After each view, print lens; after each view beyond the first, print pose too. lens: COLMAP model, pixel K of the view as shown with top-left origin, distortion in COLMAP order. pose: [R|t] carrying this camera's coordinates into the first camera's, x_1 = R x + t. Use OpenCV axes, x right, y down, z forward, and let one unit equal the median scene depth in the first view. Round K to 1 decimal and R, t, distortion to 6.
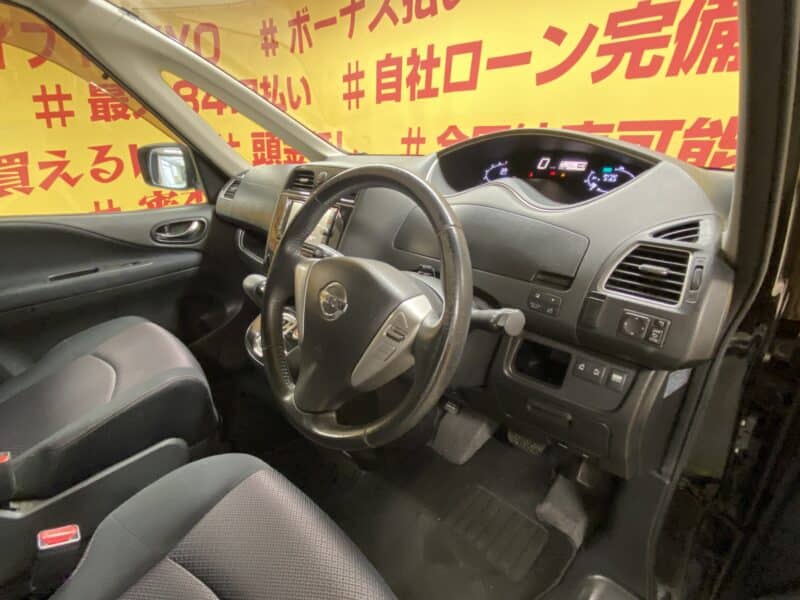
lens RADIAL K [[380.6, 0, 400.0], [0, 380.6, 300.0], [0, 0, 1]] dist [-0.008824, -0.000462]
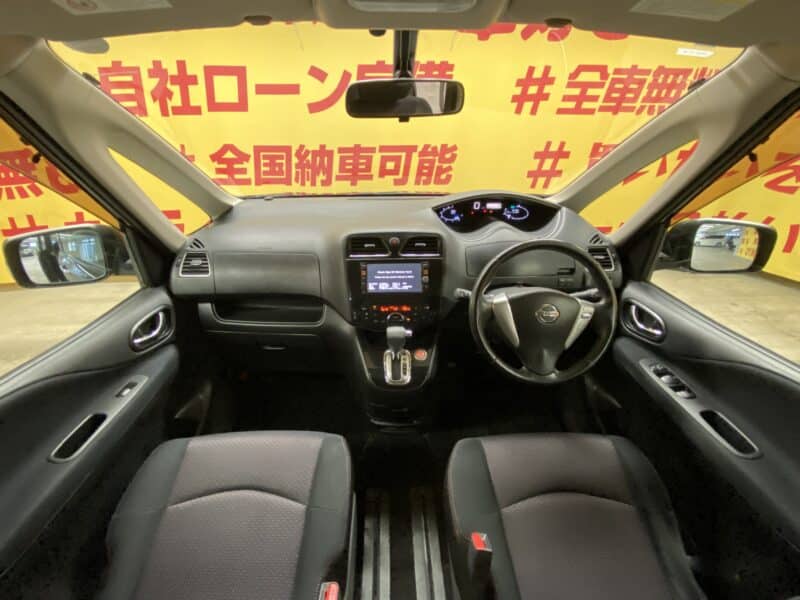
lens RADIAL K [[342.3, 0, 400.0], [0, 342.3, 300.0], [0, 0, 1]] dist [0.020648, -0.023865]
pose [[0.682174, -0.319809, 0.657542, -0.402904], [0.281079, 0.944874, 0.167951, -0.126589], [-0.675007, 0.070249, 0.734460, 0.054107]]
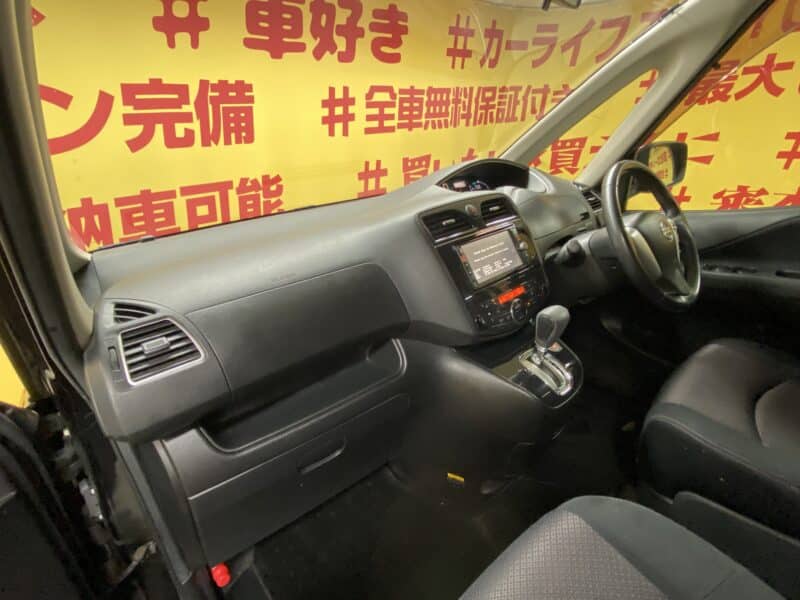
lens RADIAL K [[386.6, 0, 400.0], [0, 386.6, 300.0], [0, 0, 1]] dist [0.028785, -0.038521]
pose [[0.075003, -0.323743, 0.943168, -0.469542], [0.509153, 0.825681, 0.242926, -0.181329], [-0.857402, 0.461997, 0.226763, 0.413169]]
